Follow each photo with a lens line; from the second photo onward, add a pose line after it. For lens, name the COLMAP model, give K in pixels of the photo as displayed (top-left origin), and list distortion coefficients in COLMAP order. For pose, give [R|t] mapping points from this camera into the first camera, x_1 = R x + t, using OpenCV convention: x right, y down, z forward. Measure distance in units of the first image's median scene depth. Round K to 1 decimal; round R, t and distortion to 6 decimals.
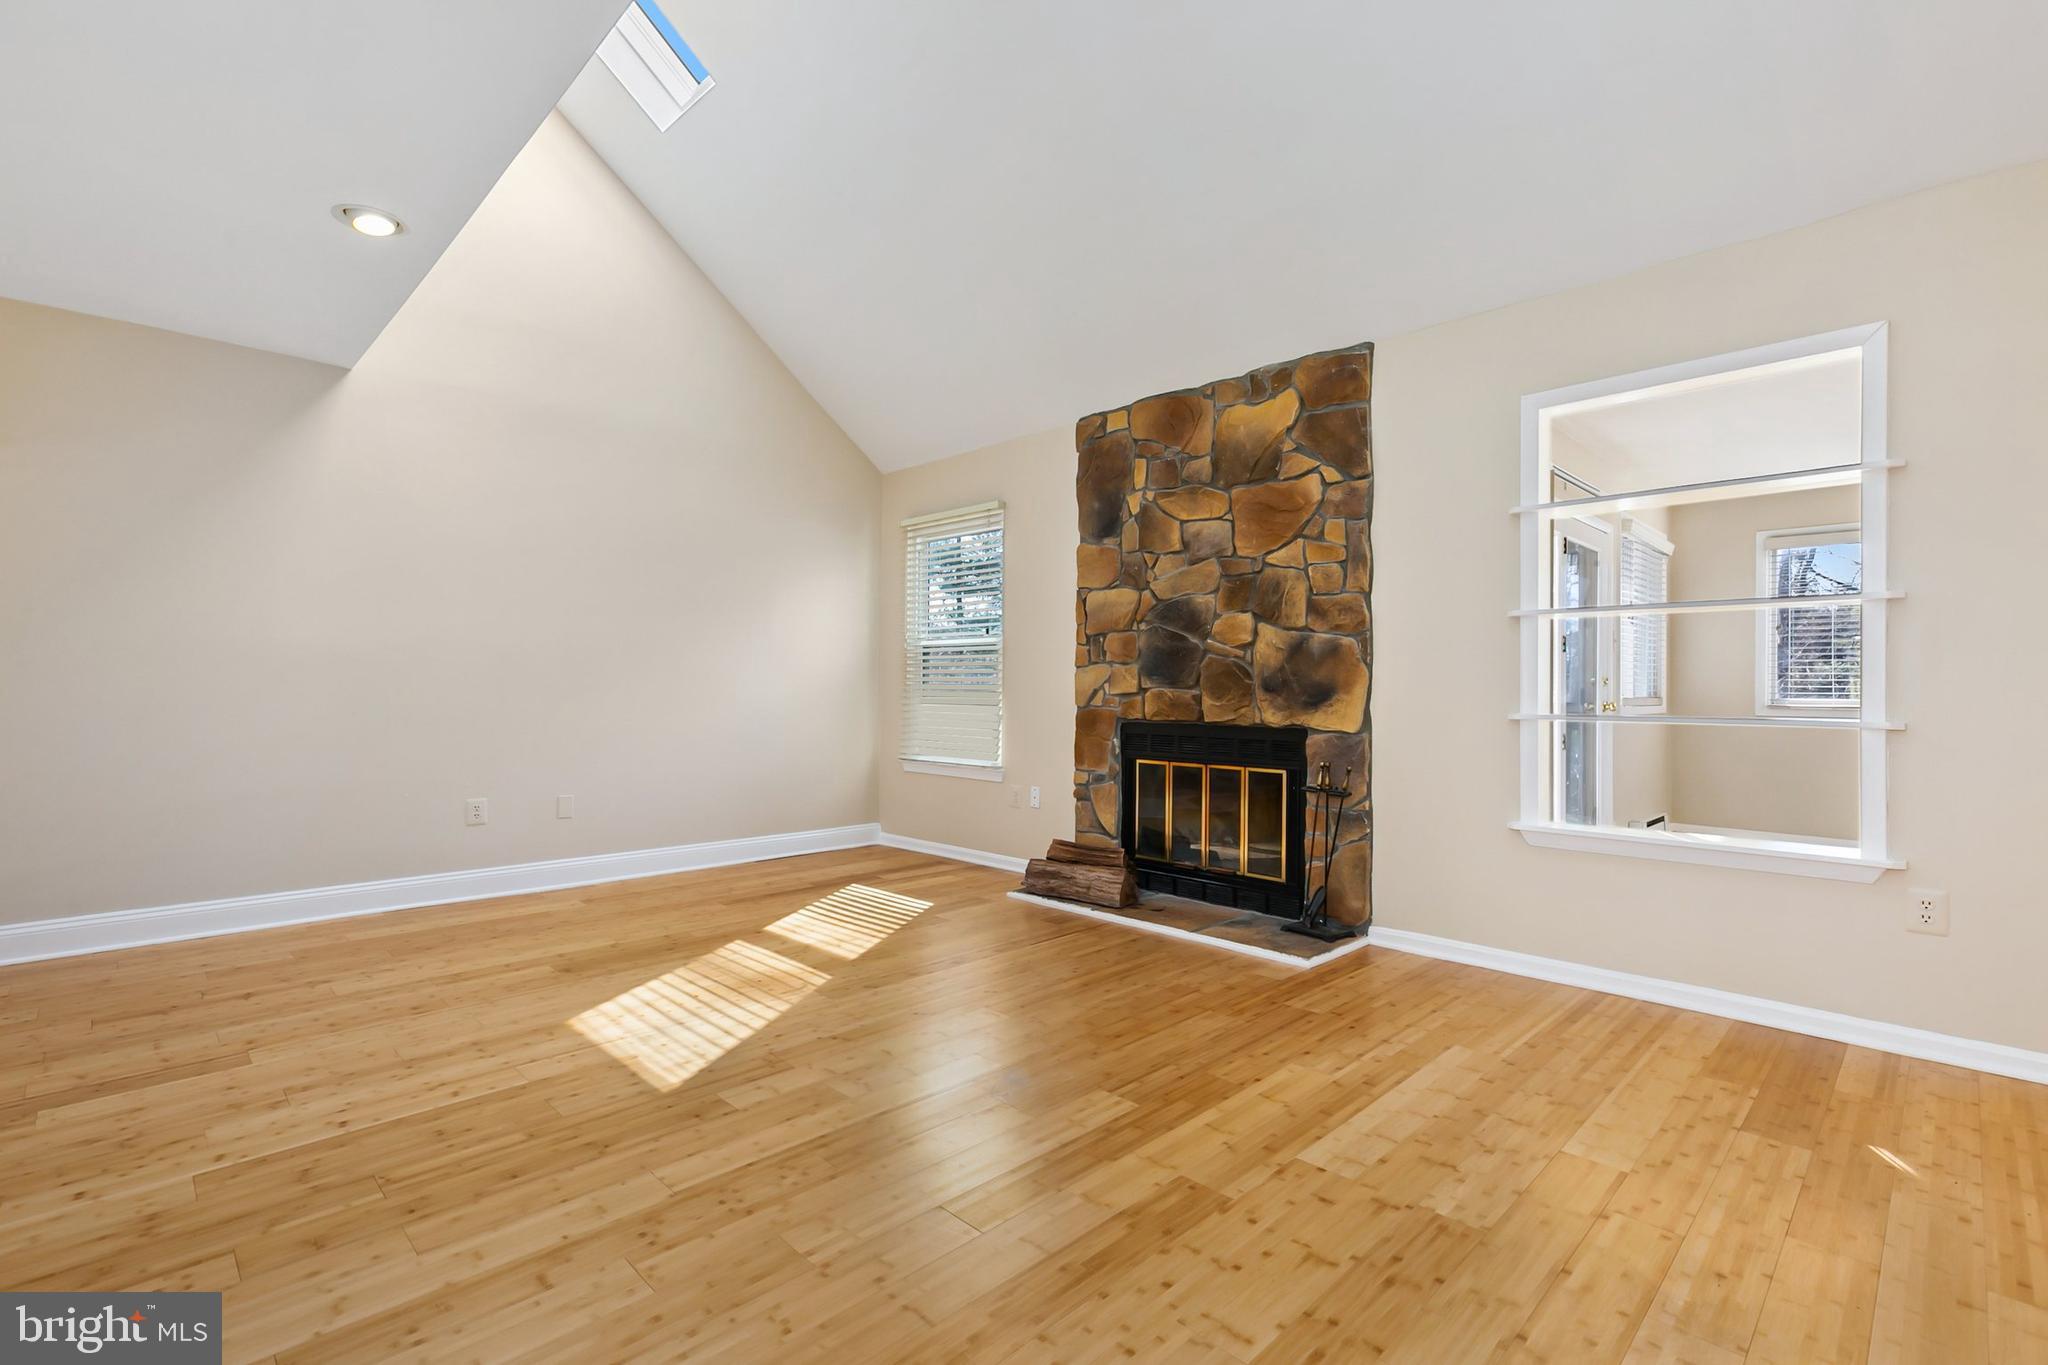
lens RADIAL K [[922.0, 0, 1018.1], [0, 922.0, 678.5], [0, 0, 1]] dist [0.008305, -0.000400]
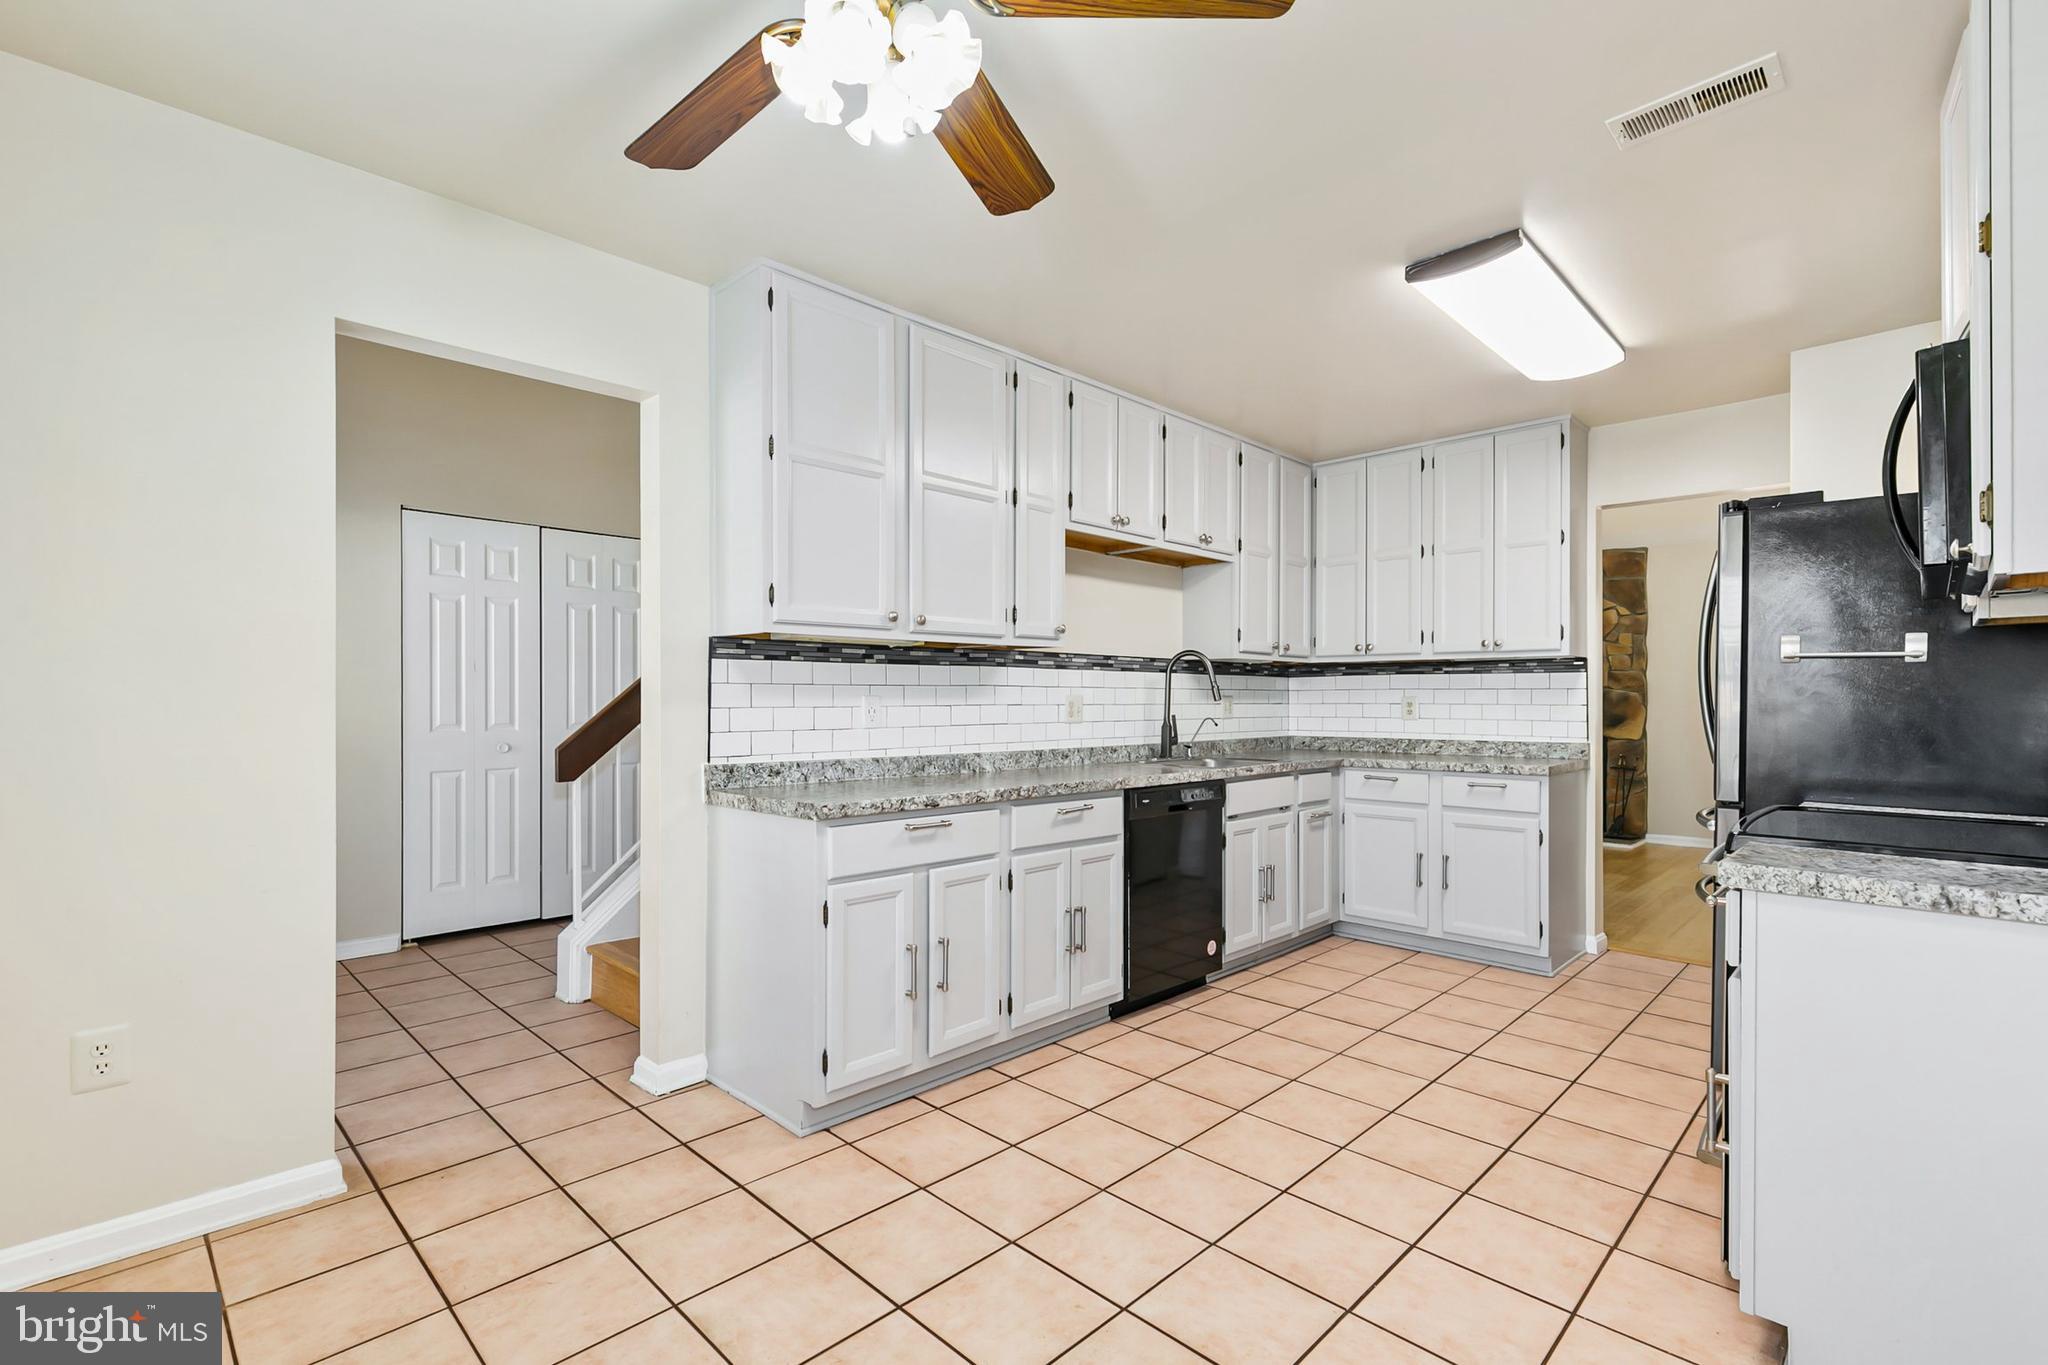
lens RADIAL K [[922.9, 0, 1021.3], [0, 922.9, 698.7], [0, 0, 1]] dist [0.006752, -0.000295]
pose [[0.999887, -0.004040, 0.014509, -0.981625], [0.003885, 0.999936, 0.010664, -0.055750], [-0.014552, -0.010606, 0.999838, -0.976988]]
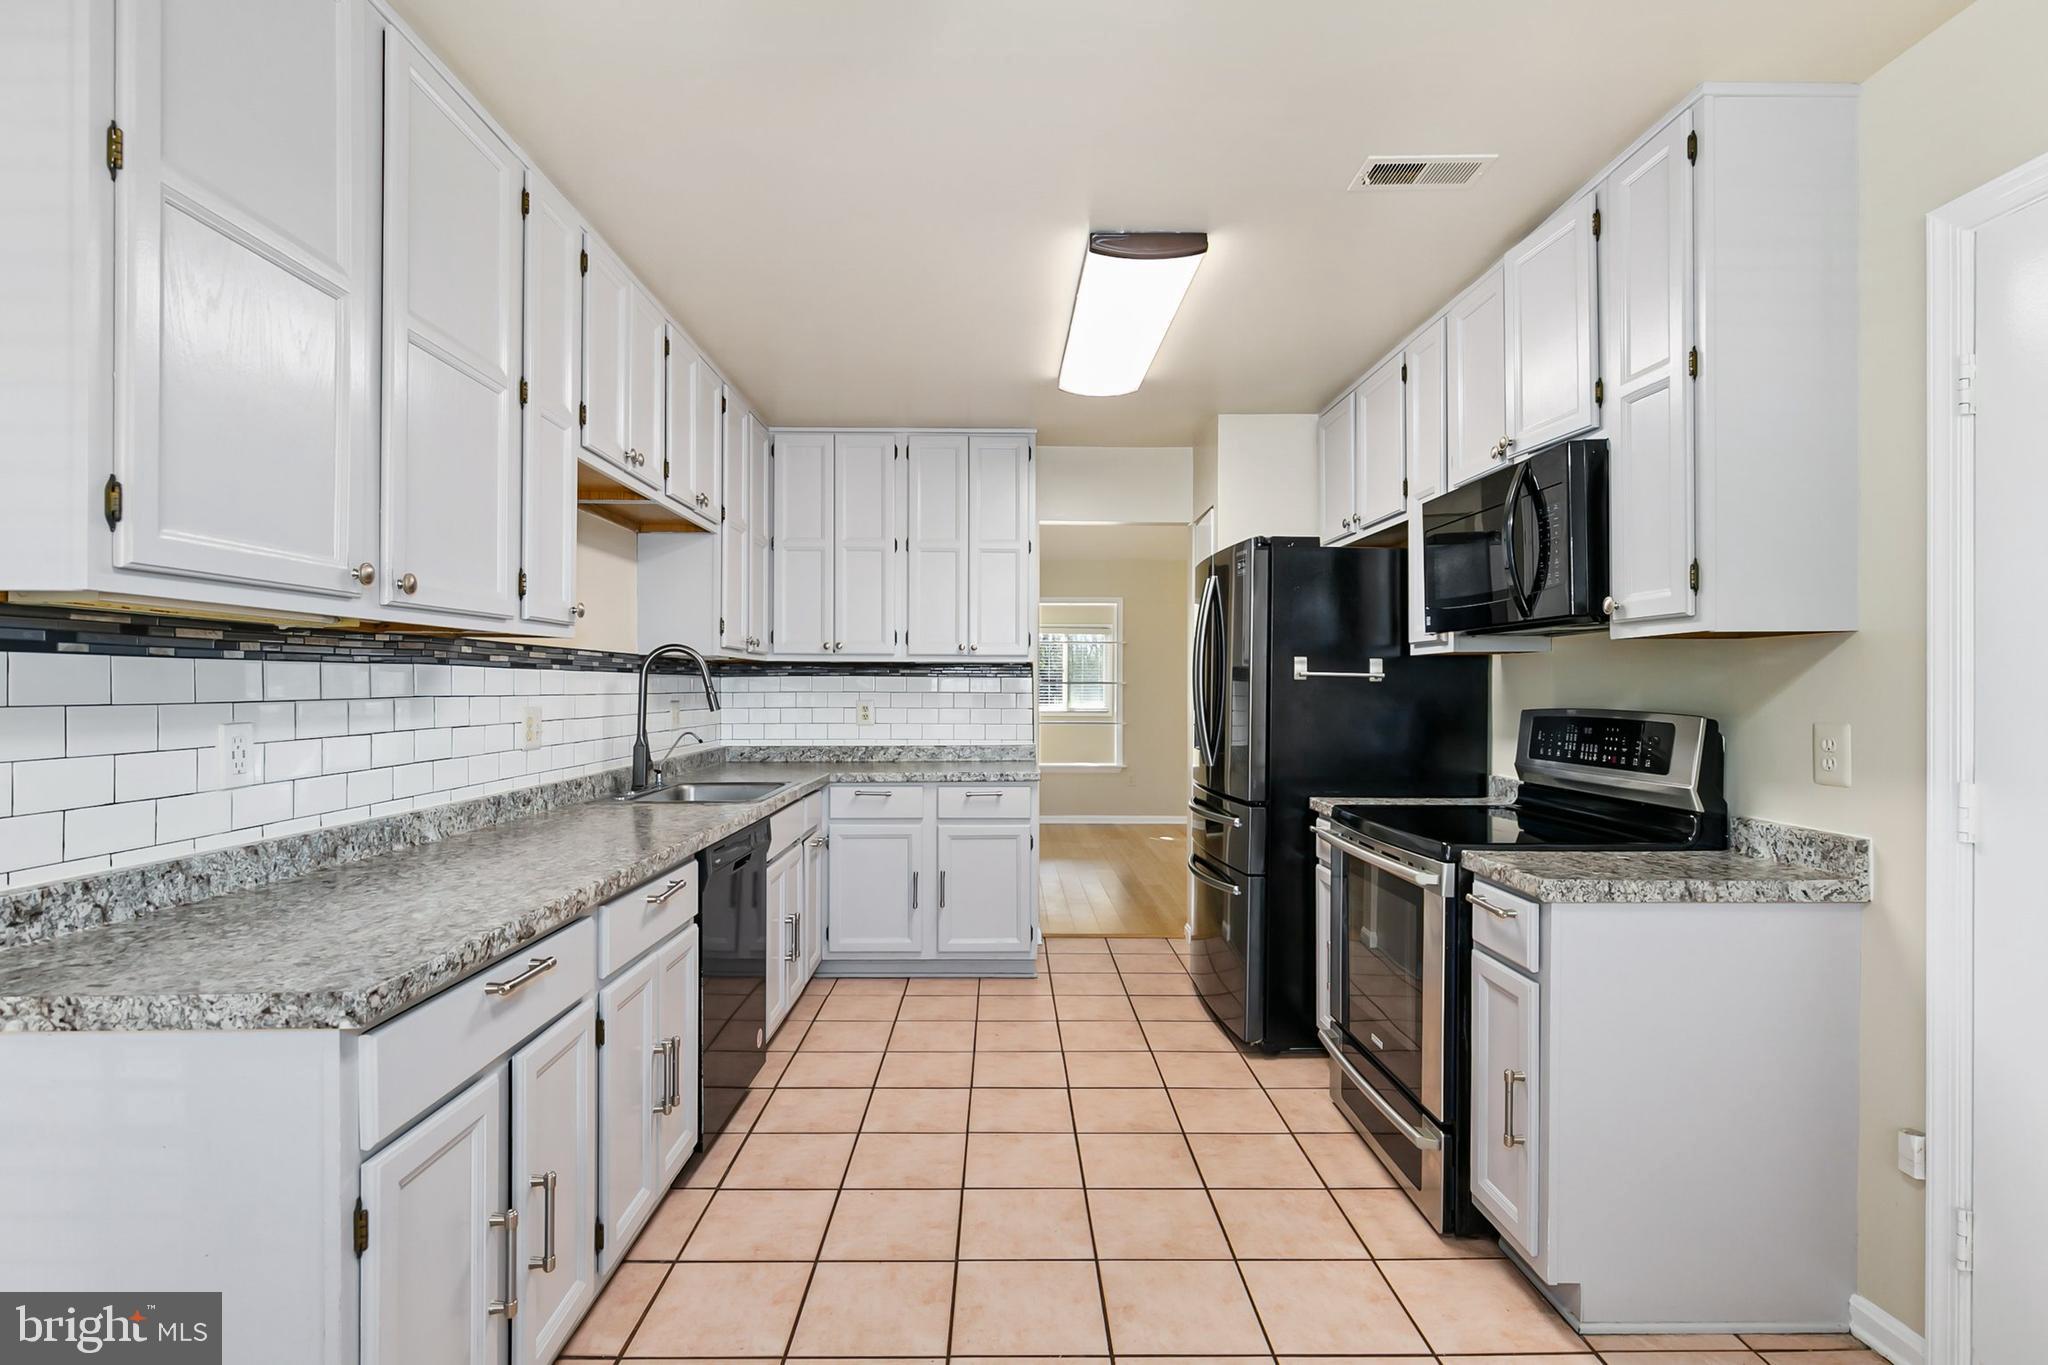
lens RADIAL K [[962.3, 0, 1017.7], [0, 962.3, 685.2], [0, 0, 1]] dist [-0.000923, -0.000493]
pose [[0.689135, -0.001653, 0.724631, -1.176209], [-0.007006, 0.999935, 0.008944, -0.073783], [-0.724599, -0.011240, 0.689079, -0.702852]]
